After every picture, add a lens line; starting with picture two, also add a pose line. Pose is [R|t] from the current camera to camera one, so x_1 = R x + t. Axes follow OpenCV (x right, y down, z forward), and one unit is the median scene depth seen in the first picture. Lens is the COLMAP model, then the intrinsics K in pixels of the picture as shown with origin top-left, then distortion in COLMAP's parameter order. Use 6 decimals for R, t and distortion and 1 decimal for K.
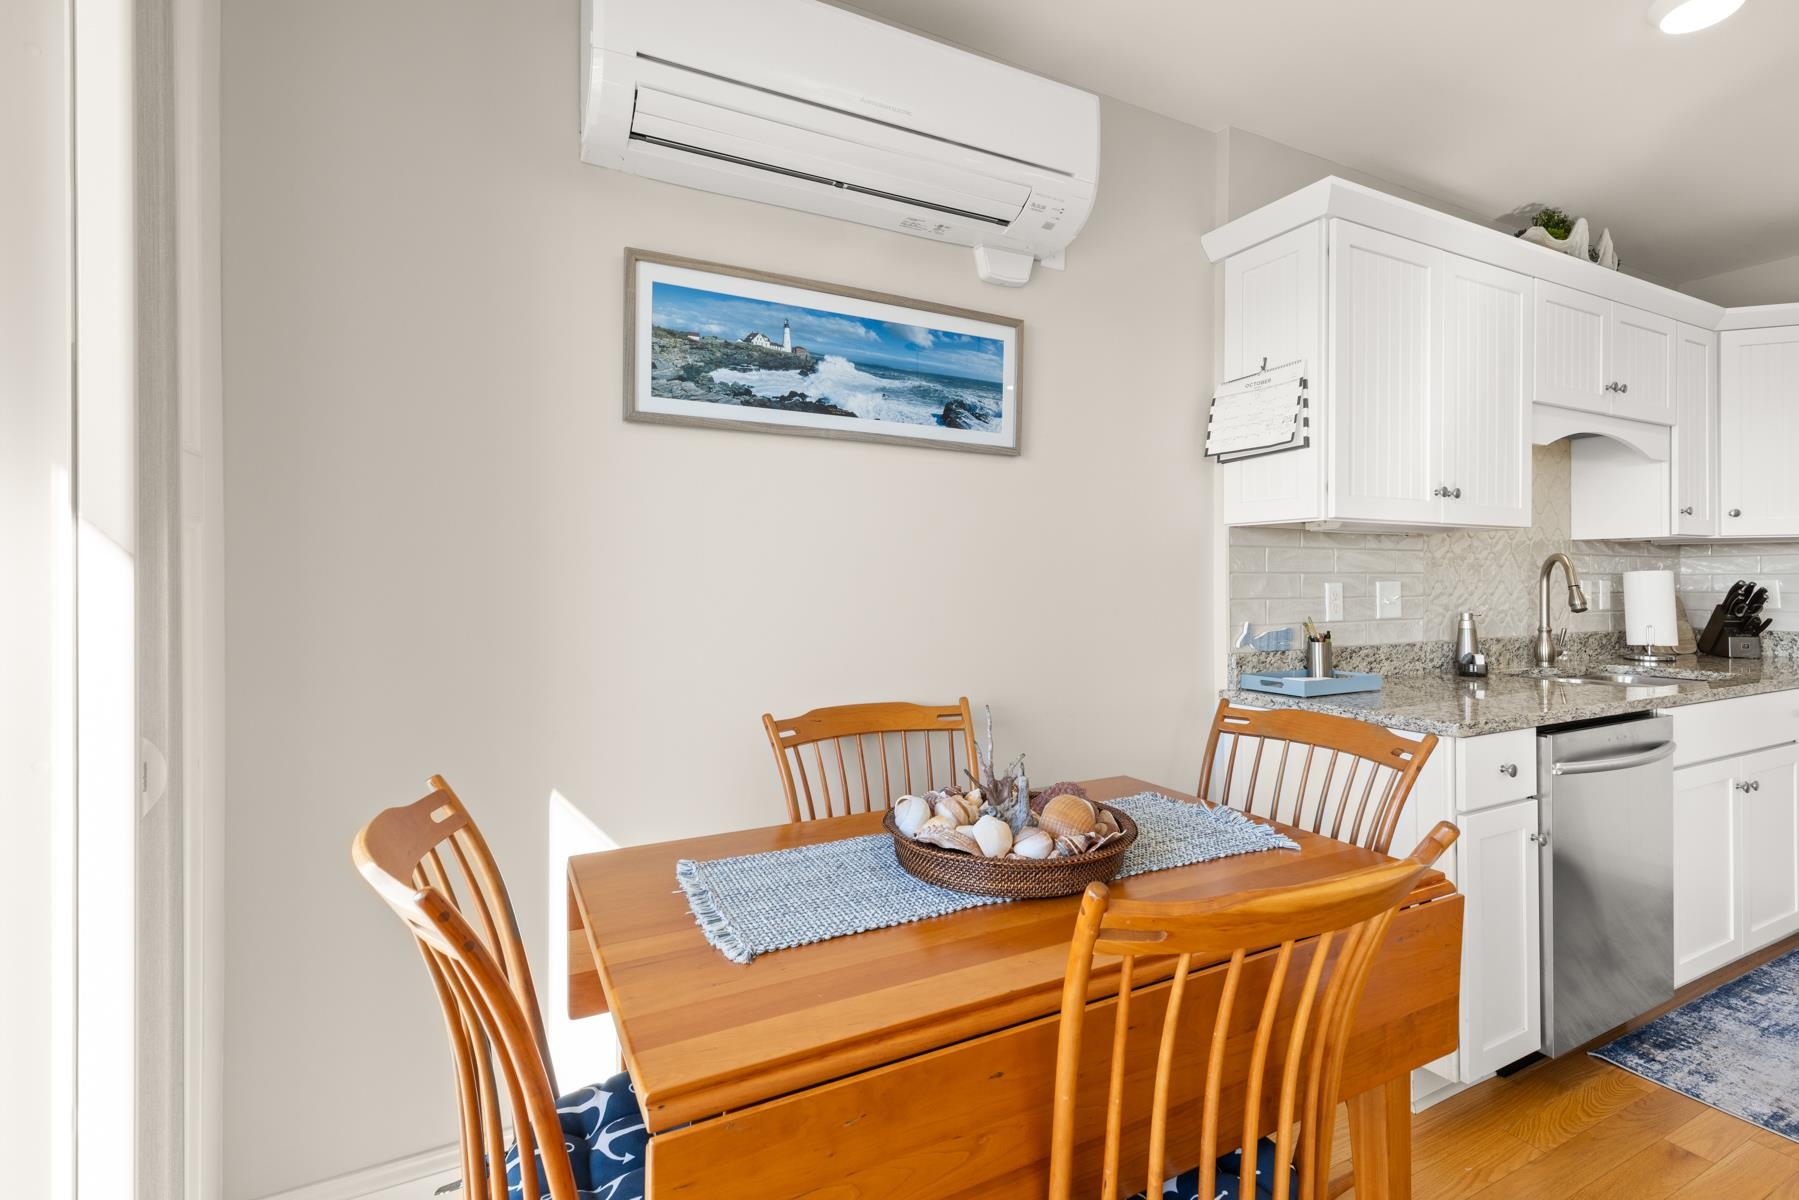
lens RADIAL K [[821.4, 0, 919.4], [0, 821.4, 584.9], [0, 0, 1]] dist [0.002611, -0.000237]
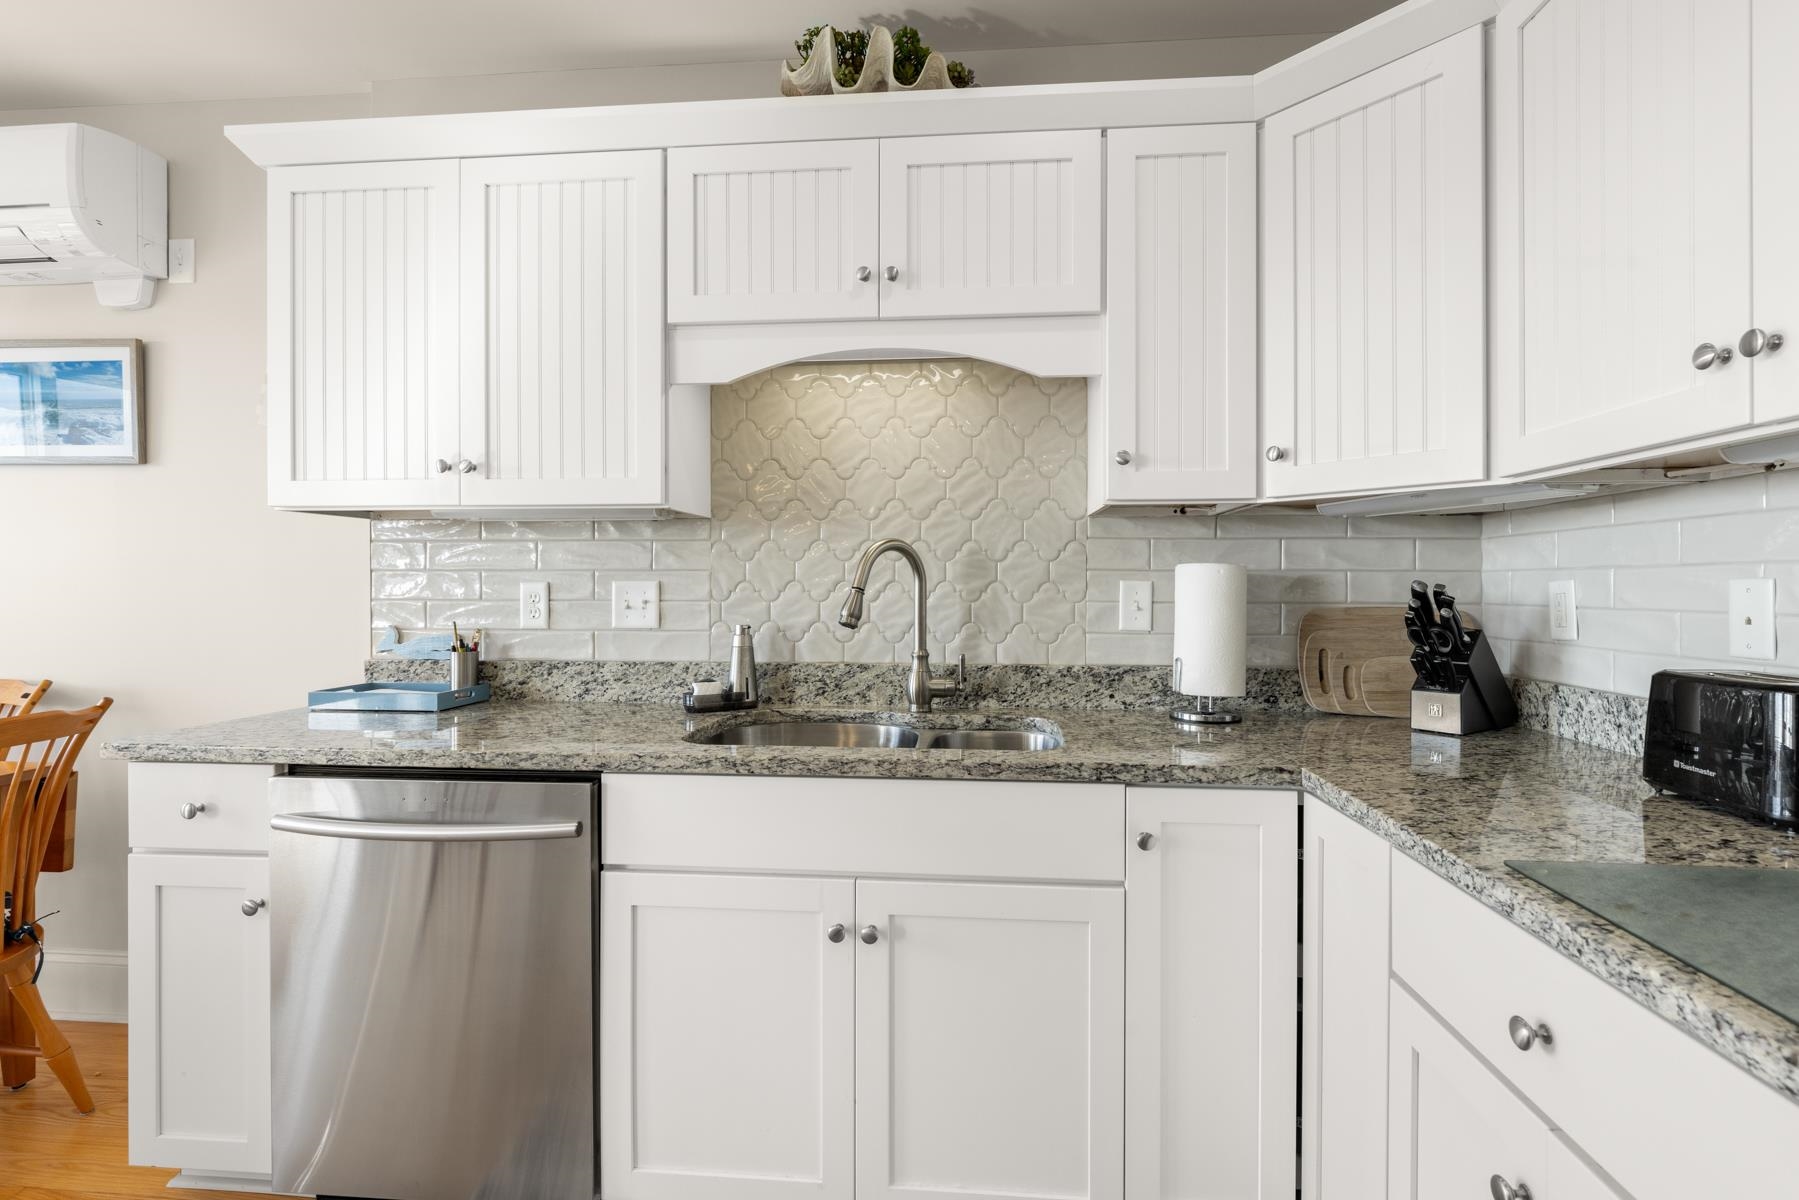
lens RADIAL K [[841.8, 0, 911.5], [0, 841.8, 582.1], [0, 0, 1]] dist [-0.000448, -0.000412]
pose [[0.845413, 0.001932, -0.534110, 1.496931], [-0.005340, 0.999974, -0.004836, -0.000412], [0.534087, 0.006940, 0.845401, 0.575359]]
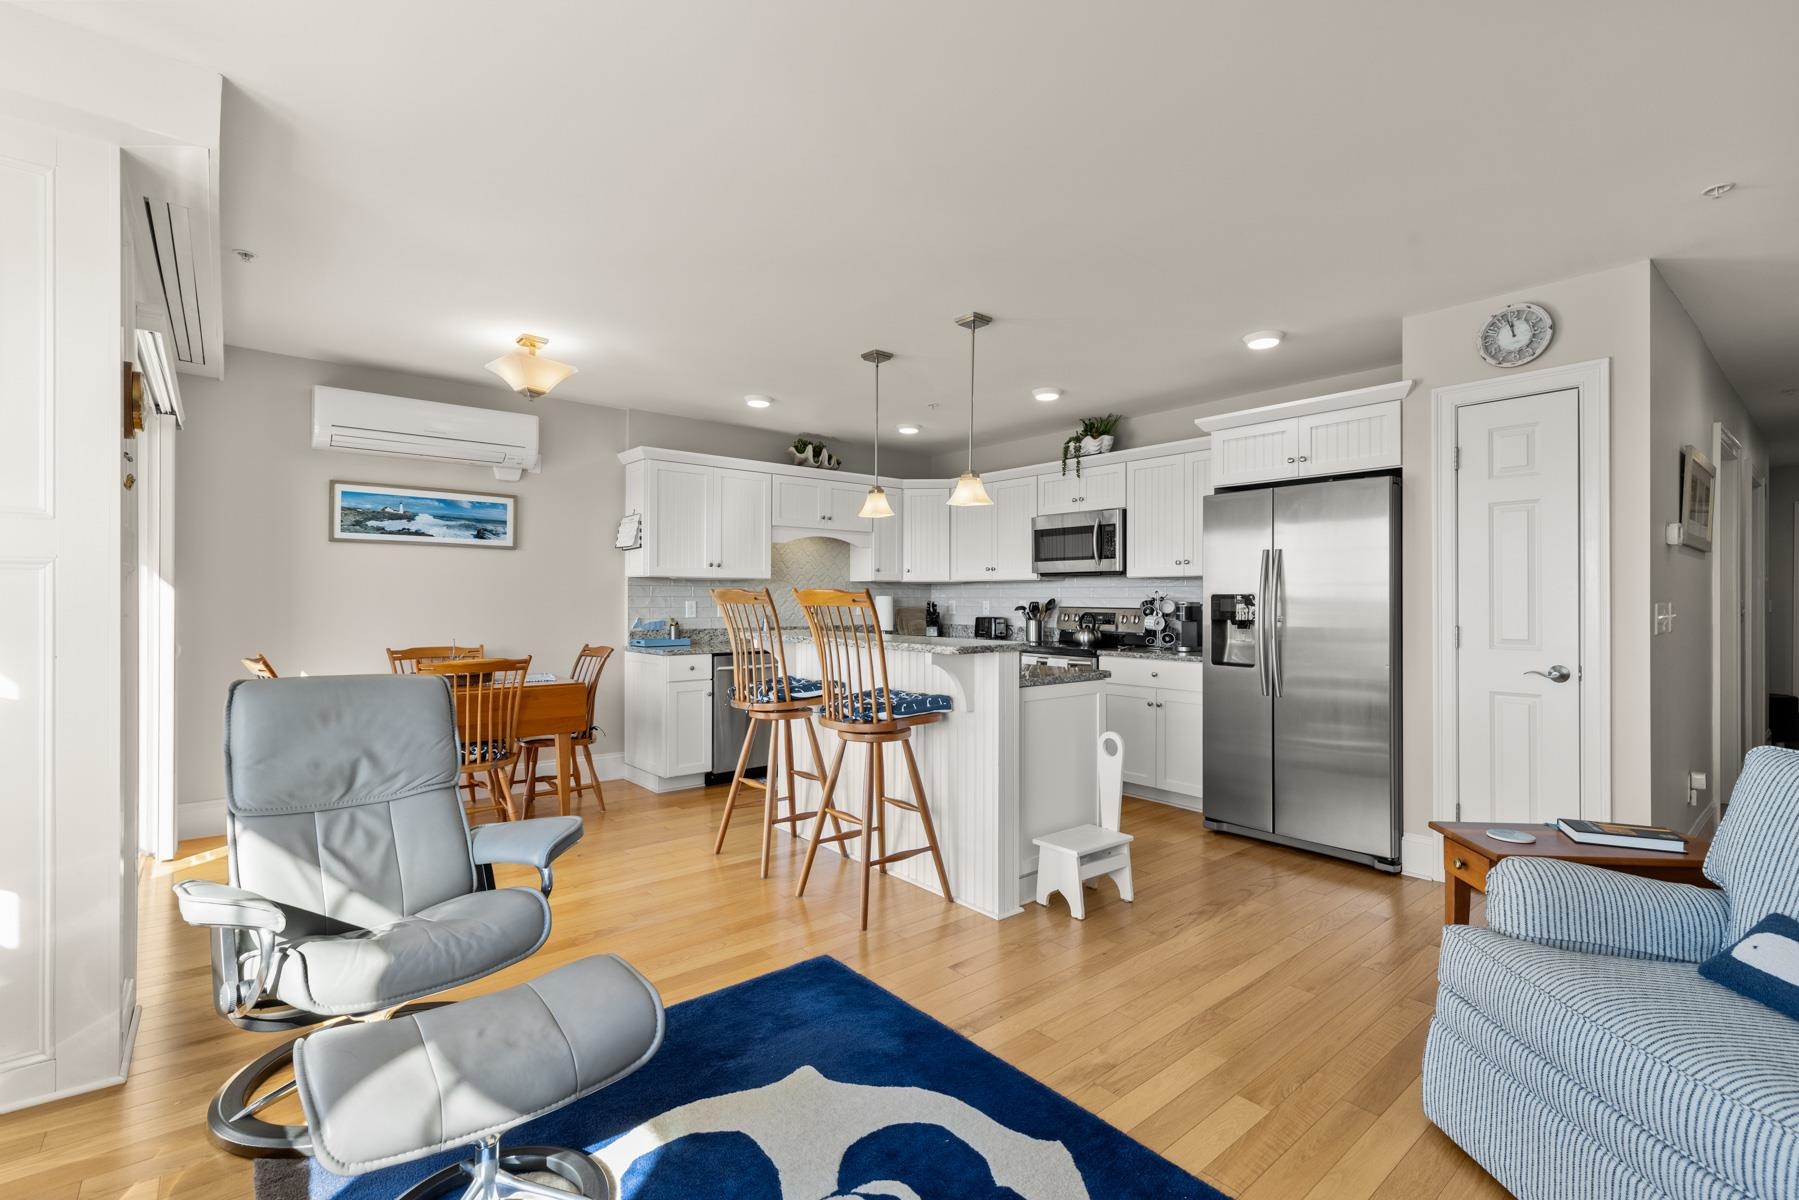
lens RADIAL K [[808.9, 0, 918.5], [0, 808.9, 597.0], [0, 0, 1]] dist [0.003097, 0.000062]
pose [[0.971432, 0.005183, 0.237261, 0.688939], [-0.003618, 0.999969, -0.007031, -0.000652], [-0.237290, 0.005971, 0.971420, -1.582390]]
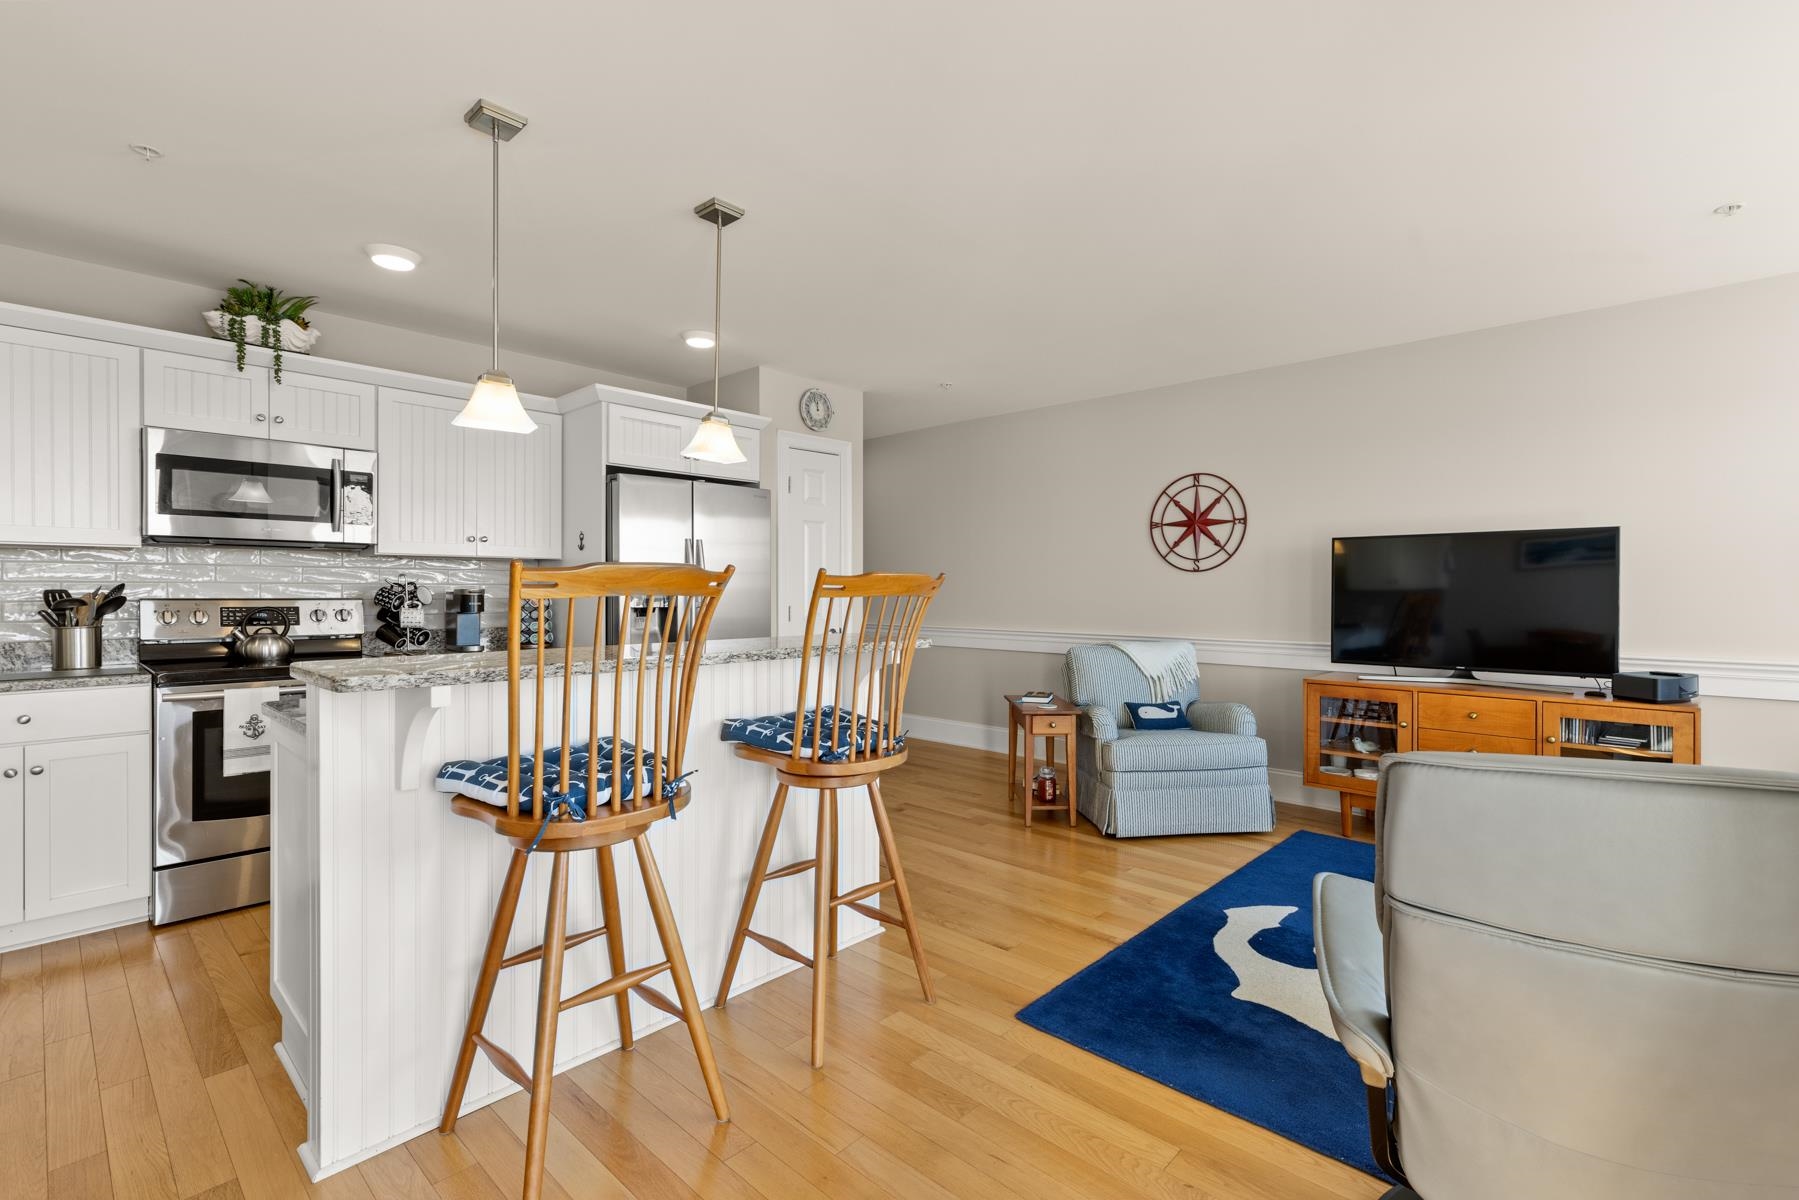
lens RADIAL K [[808.0, 0, 909.2], [0, 808.0, 591.5], [0, 0, 1]] dist [0.009057, -0.000605]
pose [[-0.349320, -0.001752, 0.937002, -0.092370], [0.002613, 0.999993, 0.002844, -0.002290], [-0.937000, 0.003442, -0.349313, 0.201425]]
